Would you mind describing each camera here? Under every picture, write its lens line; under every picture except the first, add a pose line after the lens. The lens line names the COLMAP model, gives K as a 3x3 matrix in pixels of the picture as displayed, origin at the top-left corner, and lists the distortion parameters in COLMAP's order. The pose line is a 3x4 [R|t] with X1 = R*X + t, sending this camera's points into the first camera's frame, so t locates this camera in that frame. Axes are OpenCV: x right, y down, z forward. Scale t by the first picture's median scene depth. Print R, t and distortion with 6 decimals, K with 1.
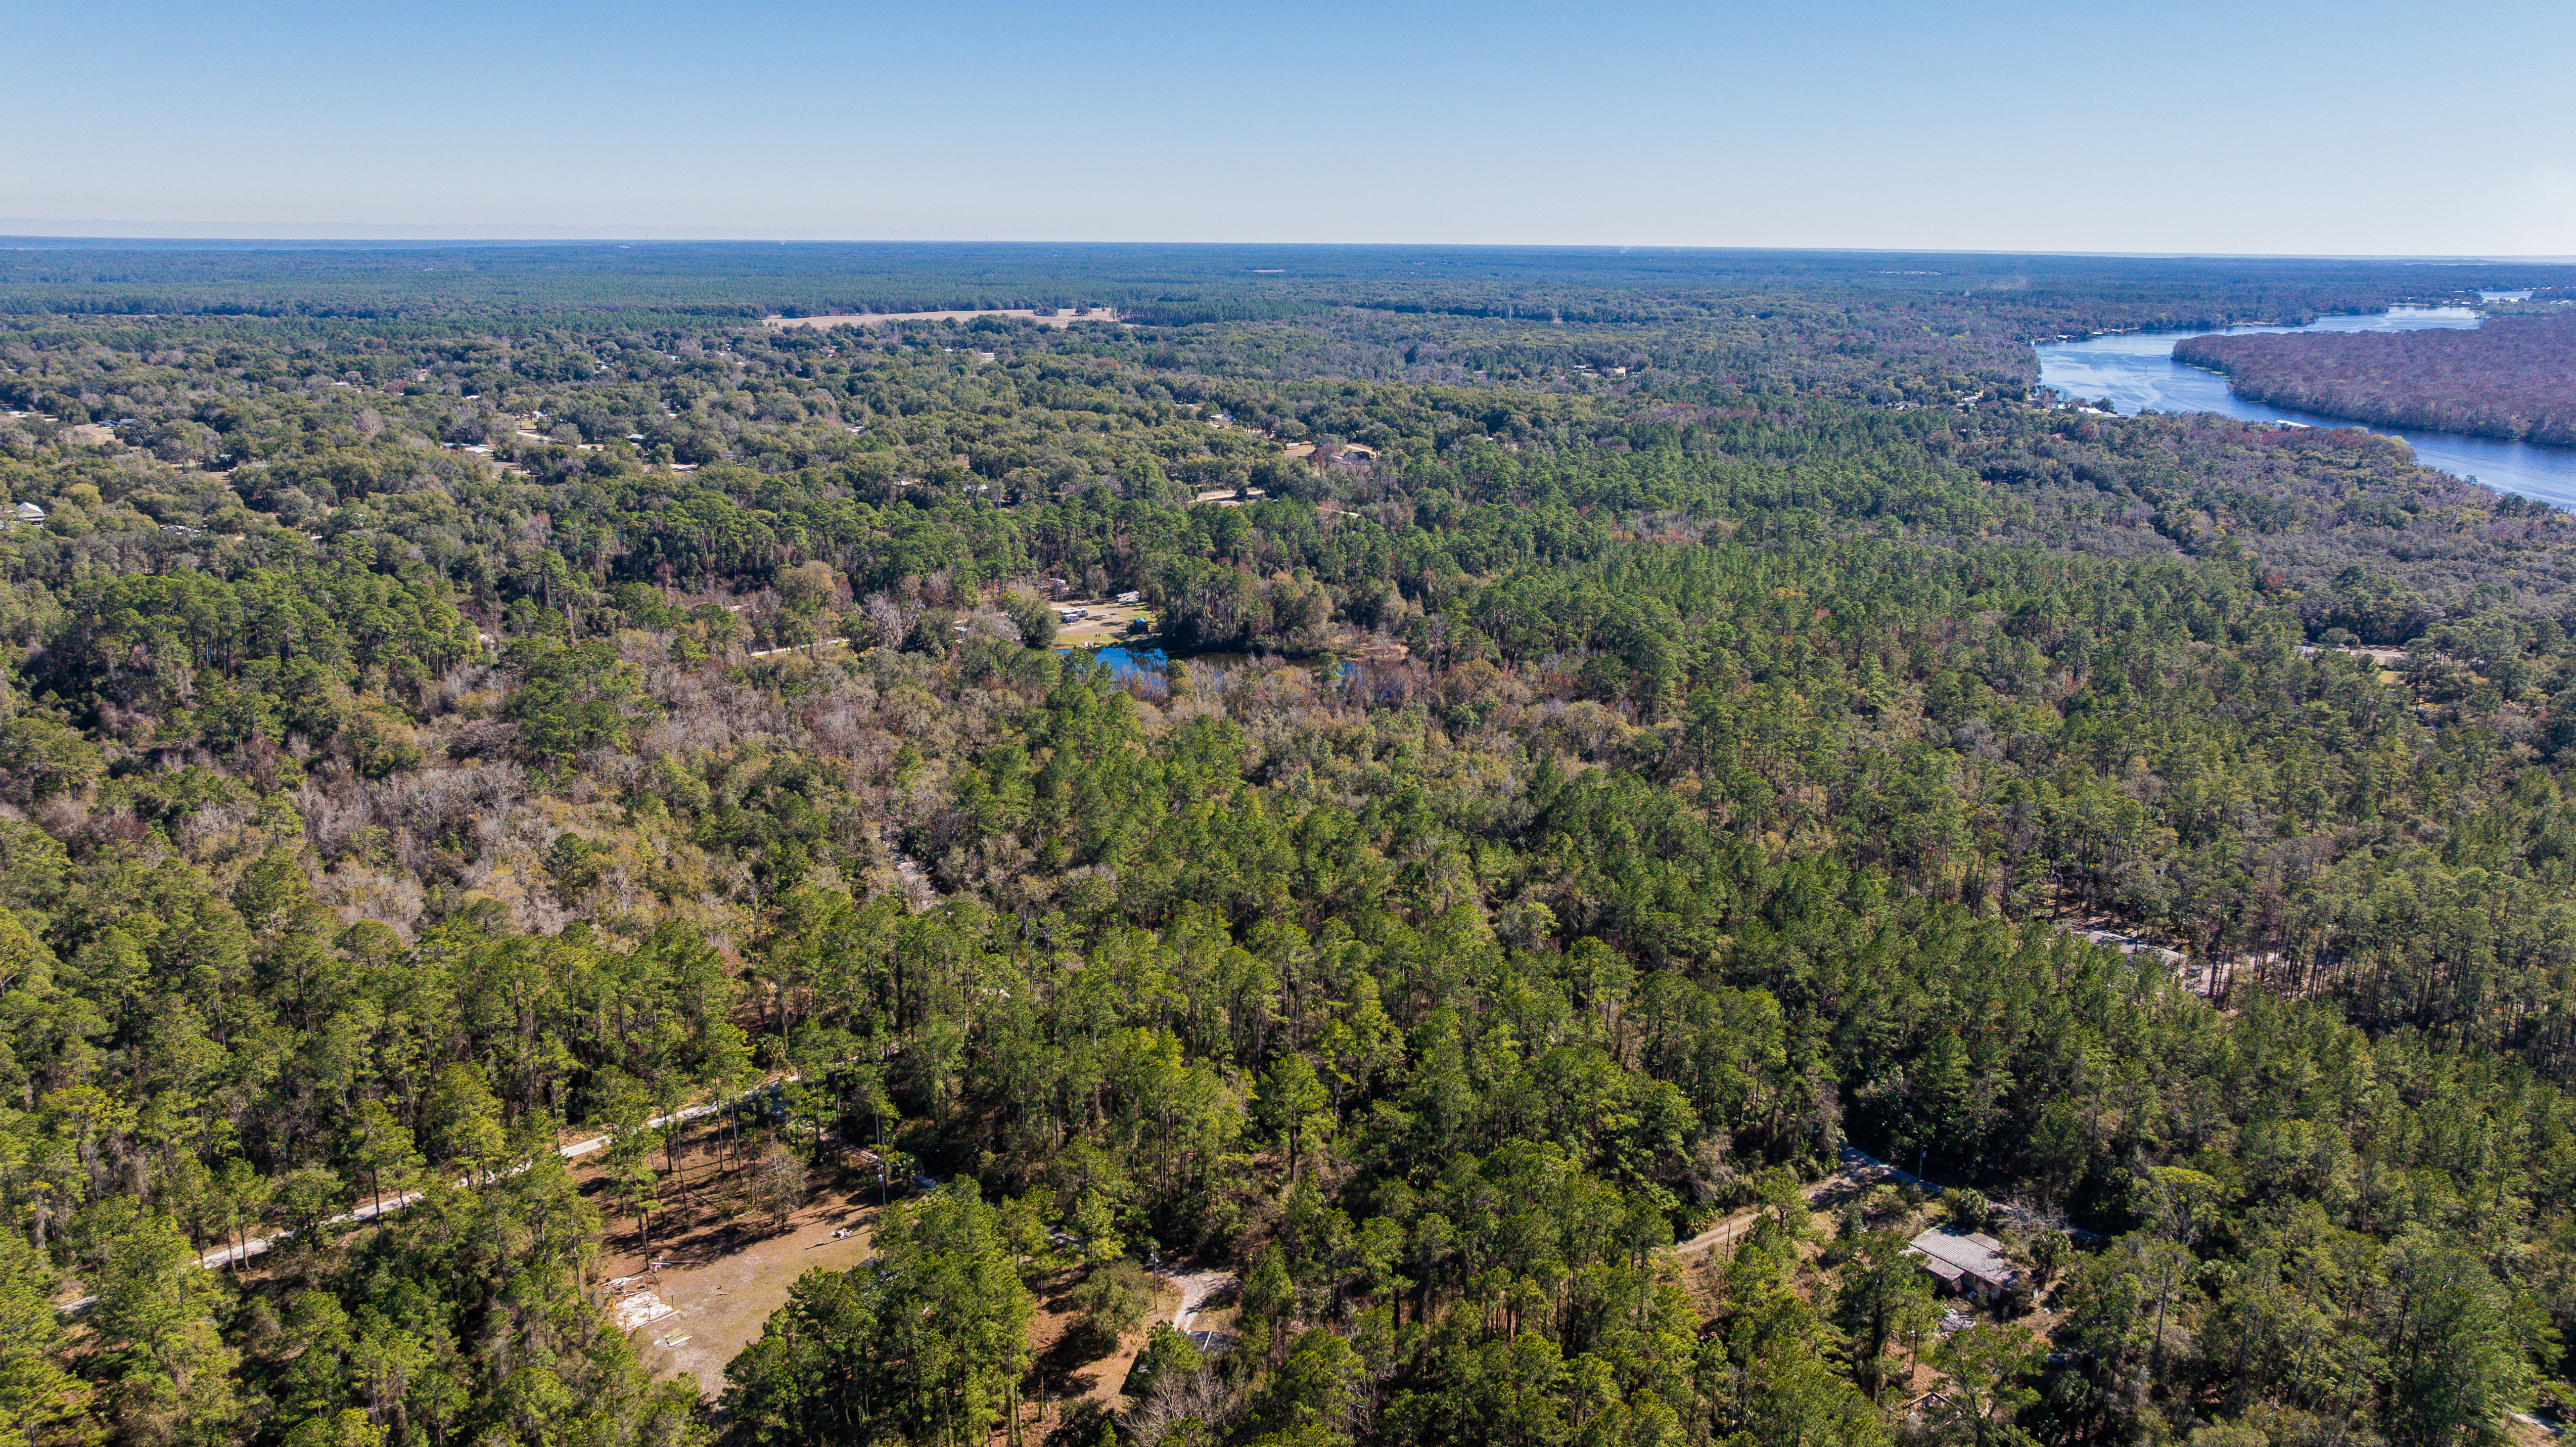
lens RADIAL K [[1813.4, 0, 1288.0], [0, 1813.4, 723.5], [0, 0, 1]] dist [-0.000586, -0.038500]
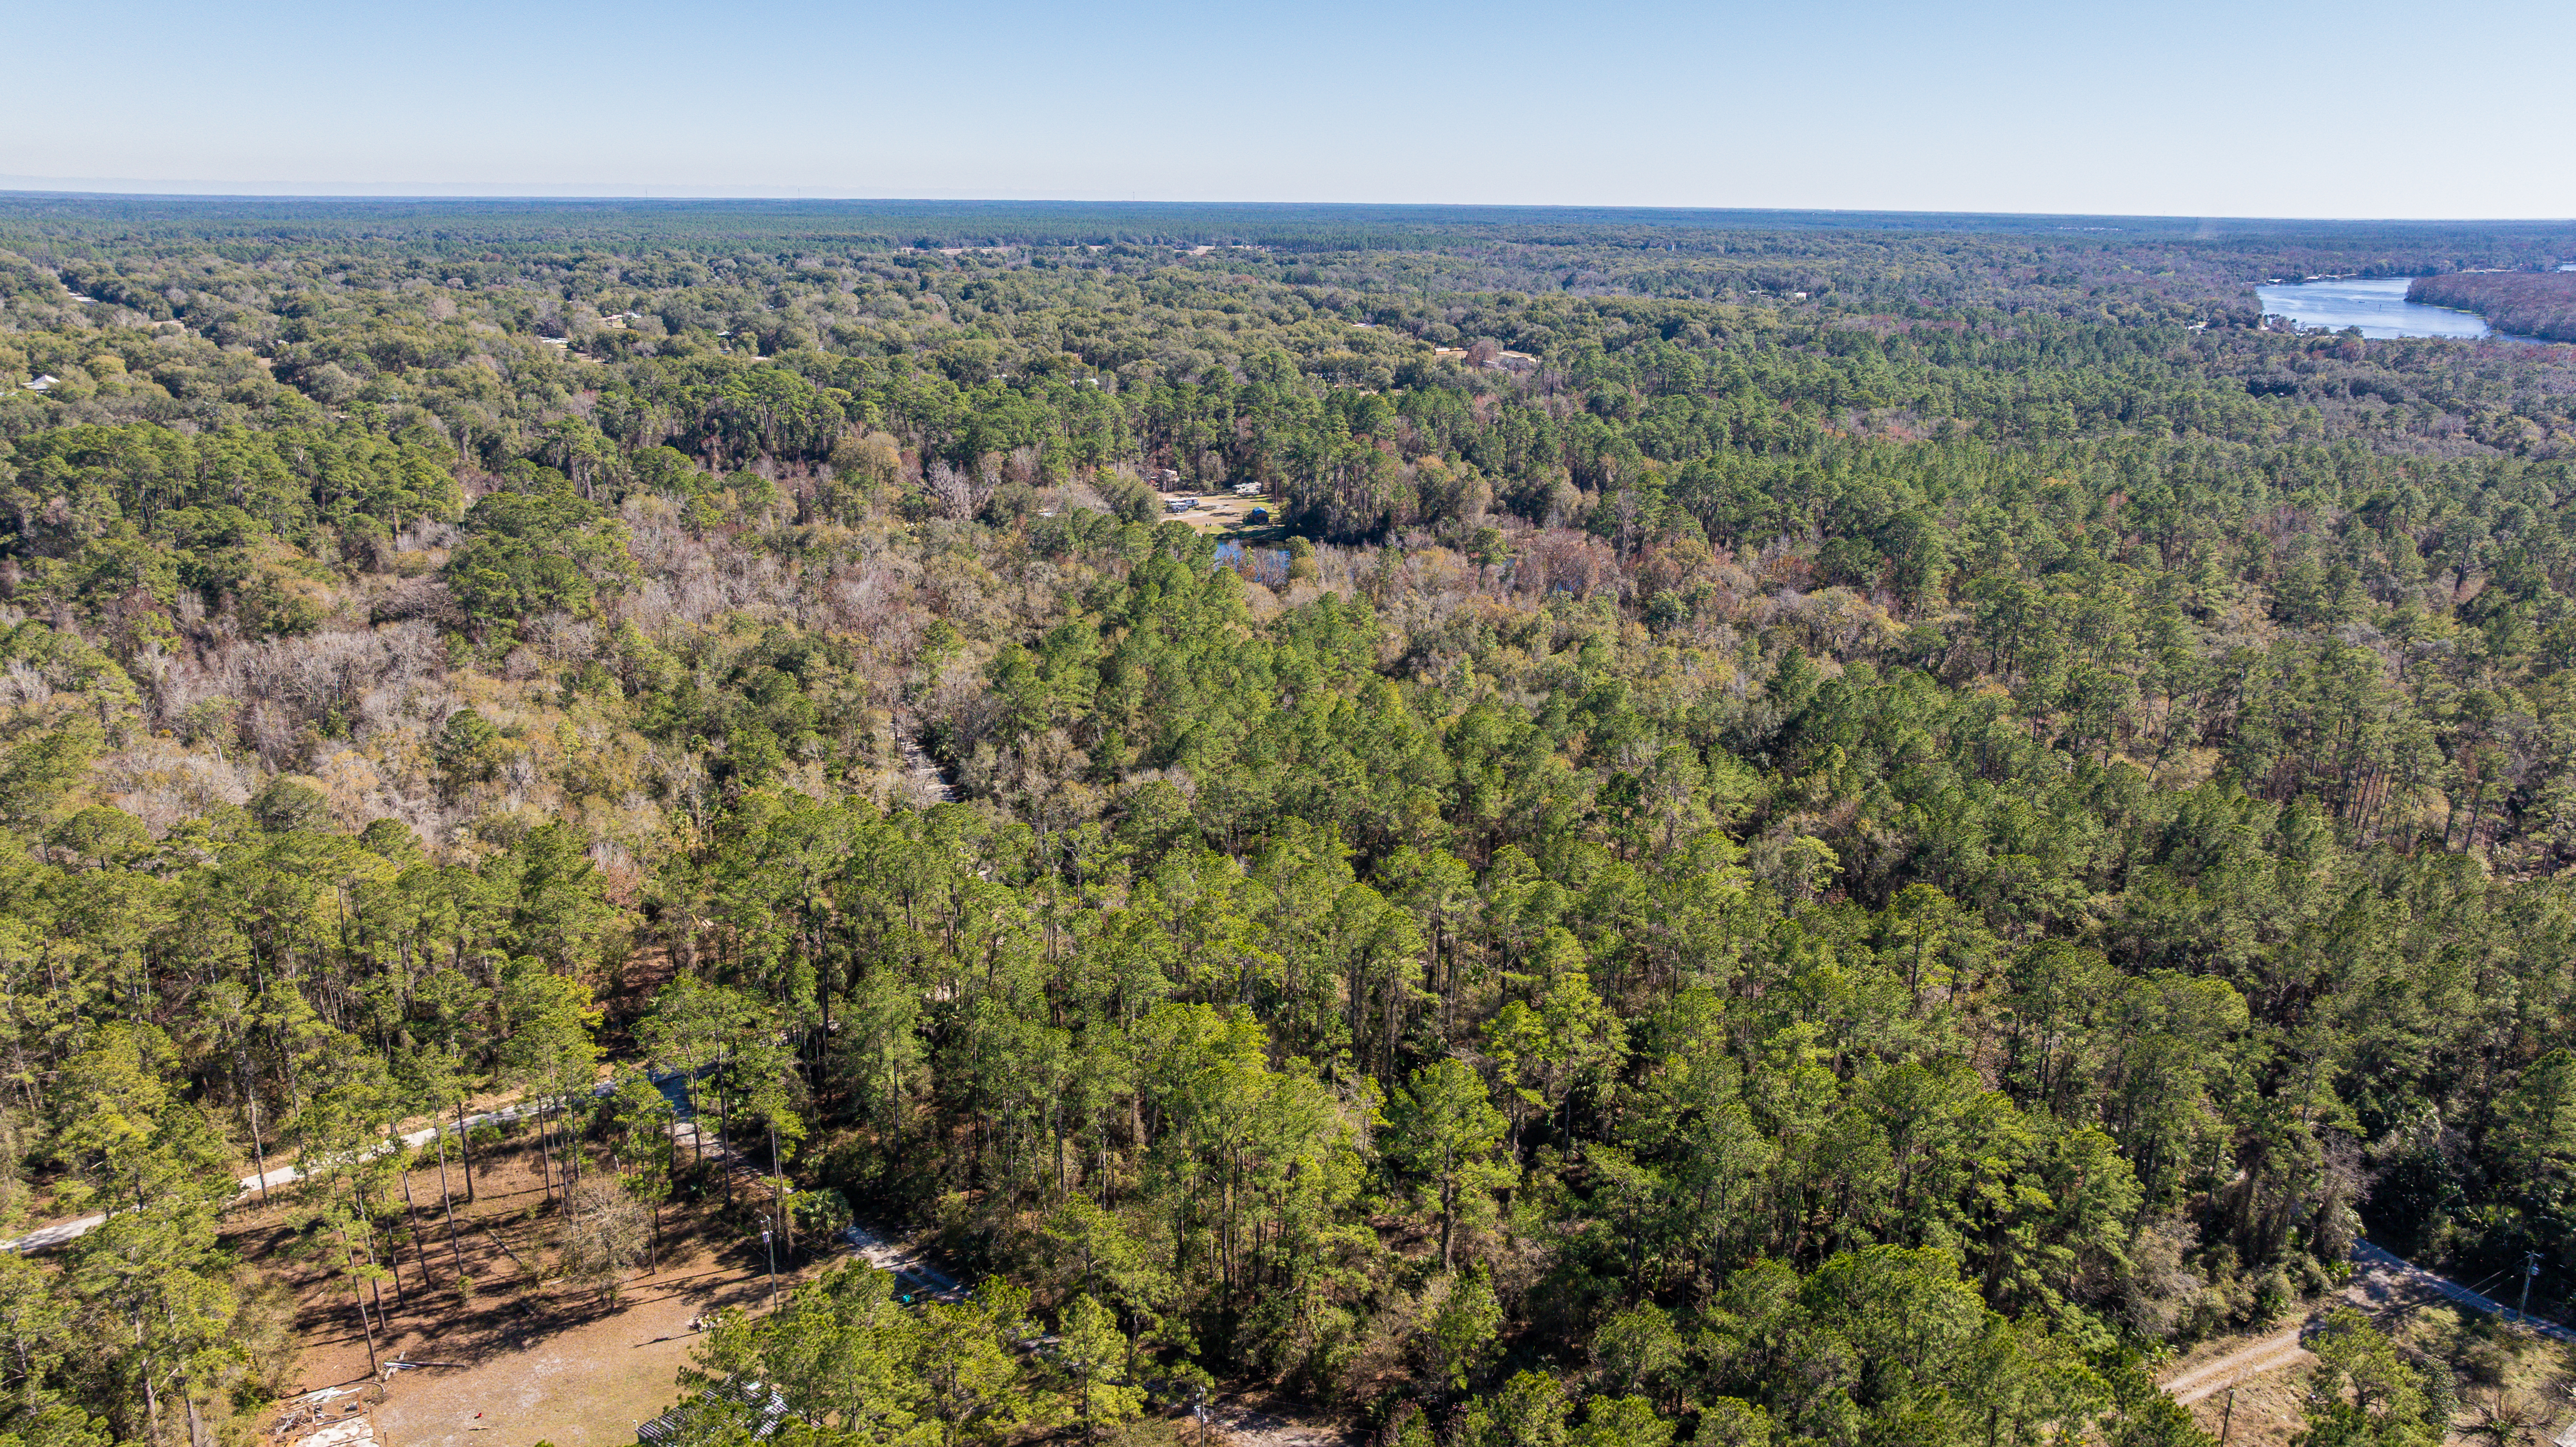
lens RADIAL K [[1813.4, 0, 1288.0], [0, 1813.4, 723.5], [0, 0, 1]] dist [-0.000586, -0.038500]
pose [[0.996916, 0.023865, -0.074754, -0.004968], [-0.022422, 0.999547, 0.020078, 0.036041], [0.075199, -0.018340, 0.997000, 0.236909]]
